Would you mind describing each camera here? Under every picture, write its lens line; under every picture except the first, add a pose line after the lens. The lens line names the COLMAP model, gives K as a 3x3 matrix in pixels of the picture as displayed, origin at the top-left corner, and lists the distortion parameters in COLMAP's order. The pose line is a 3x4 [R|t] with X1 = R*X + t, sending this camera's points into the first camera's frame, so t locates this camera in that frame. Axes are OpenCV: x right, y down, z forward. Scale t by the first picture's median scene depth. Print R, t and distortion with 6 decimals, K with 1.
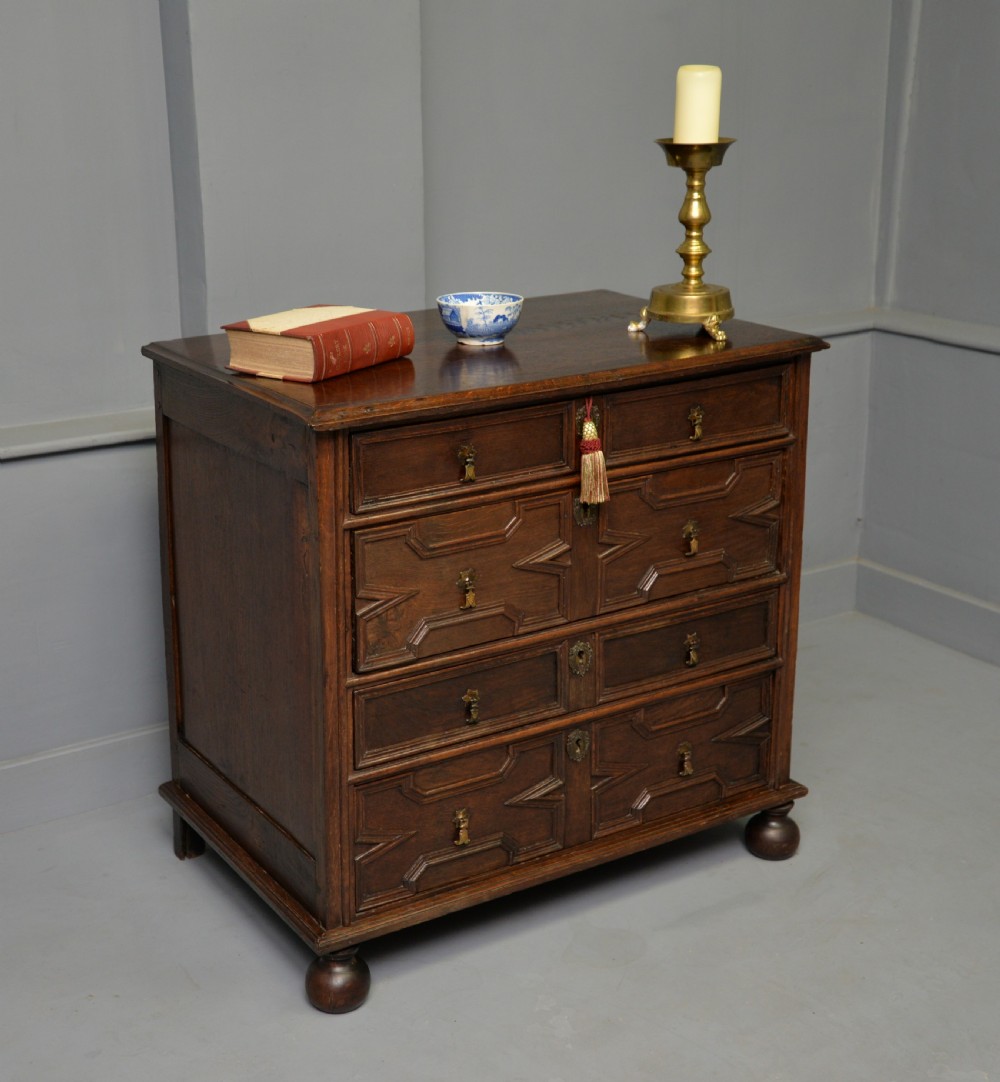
lens RADIAL K [[1664.6, 0, 434.1], [0, 1664.6, 560.3], [0, 0, 1]] dist [-0.005910, 0.000000]
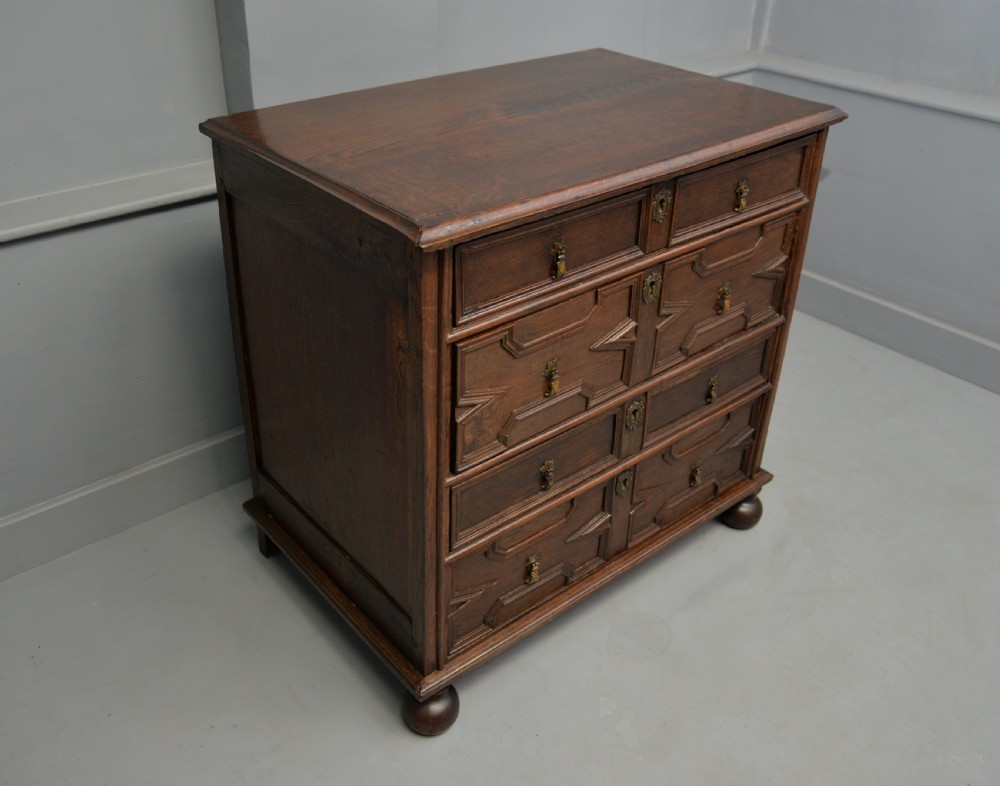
lens RADIAL K [[920.5, 0, 472.7], [0, 920.5, 403.7], [0, 0, 1]] dist [-0.072314, 0.000000]
pose [[0.989903, -0.055294, 0.130518, -0.097388], [0.020636, 0.967185, 0.253235, -0.105115], [-0.140238, -0.247984, 0.958560, 0.429489]]
